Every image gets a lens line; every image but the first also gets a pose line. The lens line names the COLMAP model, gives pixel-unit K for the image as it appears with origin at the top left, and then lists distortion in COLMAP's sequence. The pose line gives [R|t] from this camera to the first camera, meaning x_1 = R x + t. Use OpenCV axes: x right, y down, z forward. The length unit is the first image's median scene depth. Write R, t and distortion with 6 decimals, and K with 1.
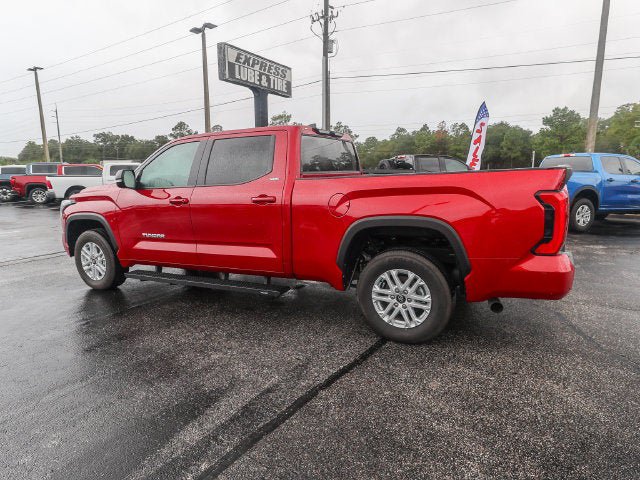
lens RADIAL K [[381.7, 0, 323.3], [0, 381.7, 241.5], [0, 0, 1]] dist [0.007813, -0.003839]
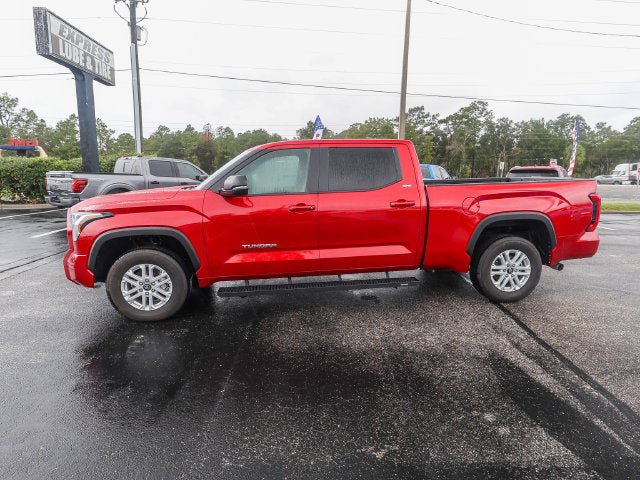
lens RADIAL K [[381.7, 0, 323.3], [0, 381.7, 241.5], [0, 0, 1]] dist [0.007813, -0.003839]
pose [[0.833082, -0.082442, 0.546971, -0.247244], [0.084774, 0.996178, 0.021031, -0.009983], [-0.546615, 0.028849, 0.836887, 0.041797]]
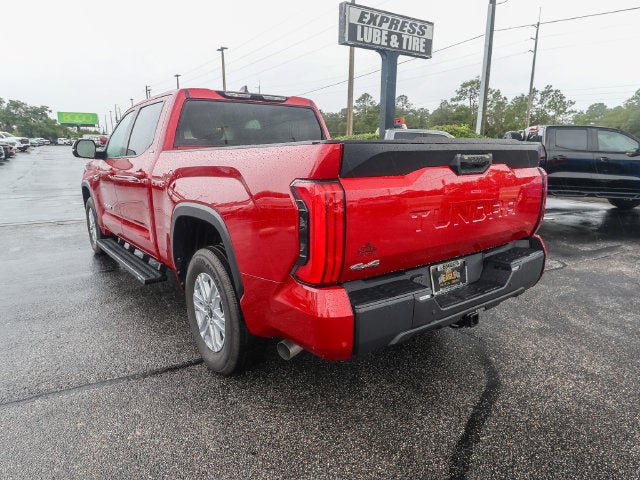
lens RADIAL K [[410.9, 0, 320.0], [0, 410.9, 240.0], [0, 0, 1]] dist [0.007900, 0.001431]
pose [[0.901989, 0.112216, -0.416921, 0.154807], [-0.093786, 0.993501, 0.064501, -0.014317], [0.421449, -0.019078, 0.906651, 0.073607]]
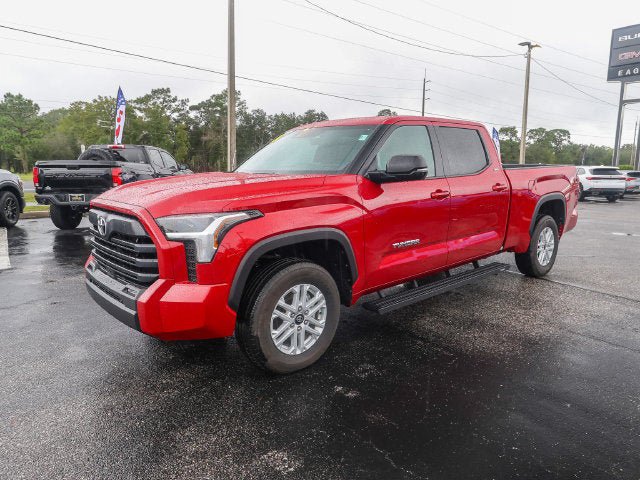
lens RADIAL K [[442.7, 0, 320.0], [0, 442.7, 240.0], [0, 0, 1]] dist [0.005727, -0.002226]
pose [[0.380807, -0.132547, 0.915105, -0.392773], [0.155282, 0.984784, 0.078021, -0.035084], [-0.911523, 0.112388, 0.395595, 0.243533]]
